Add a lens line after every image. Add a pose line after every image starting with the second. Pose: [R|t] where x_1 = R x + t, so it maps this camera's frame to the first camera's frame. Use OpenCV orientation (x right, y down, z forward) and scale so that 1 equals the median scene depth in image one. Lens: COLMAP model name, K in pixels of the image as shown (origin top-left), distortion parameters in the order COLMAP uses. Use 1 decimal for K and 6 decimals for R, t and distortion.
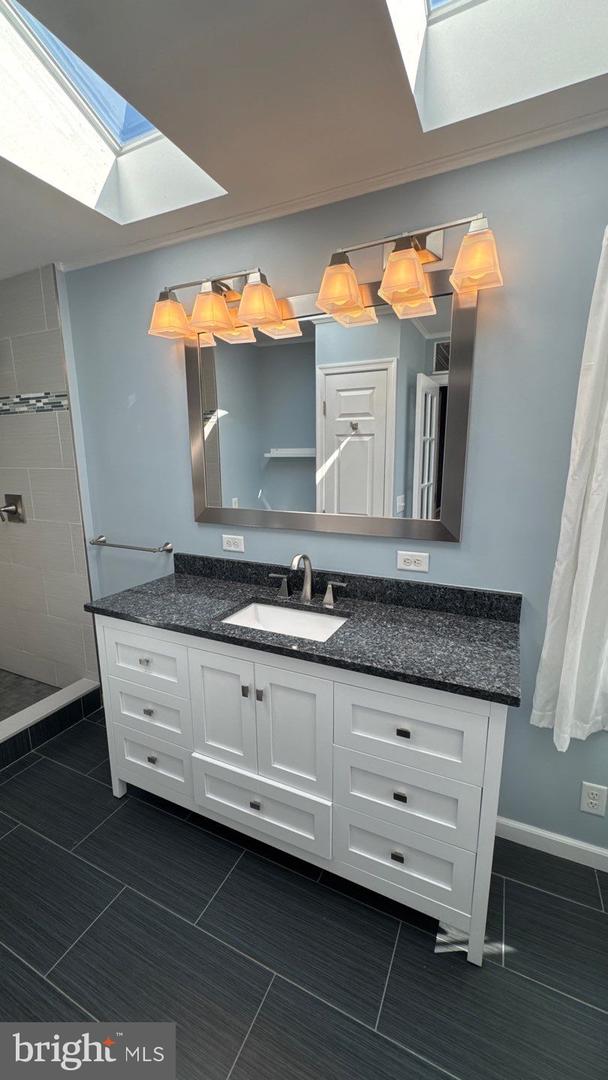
lens RADIAL K [[428.4, 0, 306.1], [0, 428.4, 541.9], [0, 0, 1]] dist [-0.000751, 0.000257]
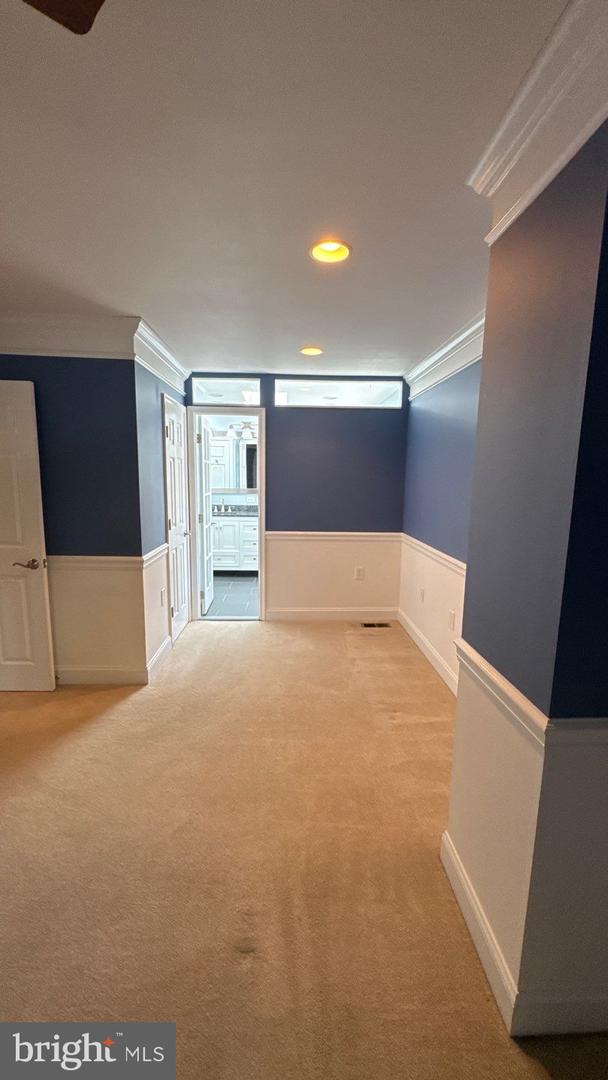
lens RADIAL K [[428.4, 0, 306.1], [0, 428.4, 541.9], [0, 0, 1]] dist [-0.000751, 0.000257]
pose [[0.885607, -0.053086, 0.461391, -1.101328], [0.070347, 0.997316, -0.020279, 0.526348], [-0.459076, 0.050416, 0.886965, -2.621760]]
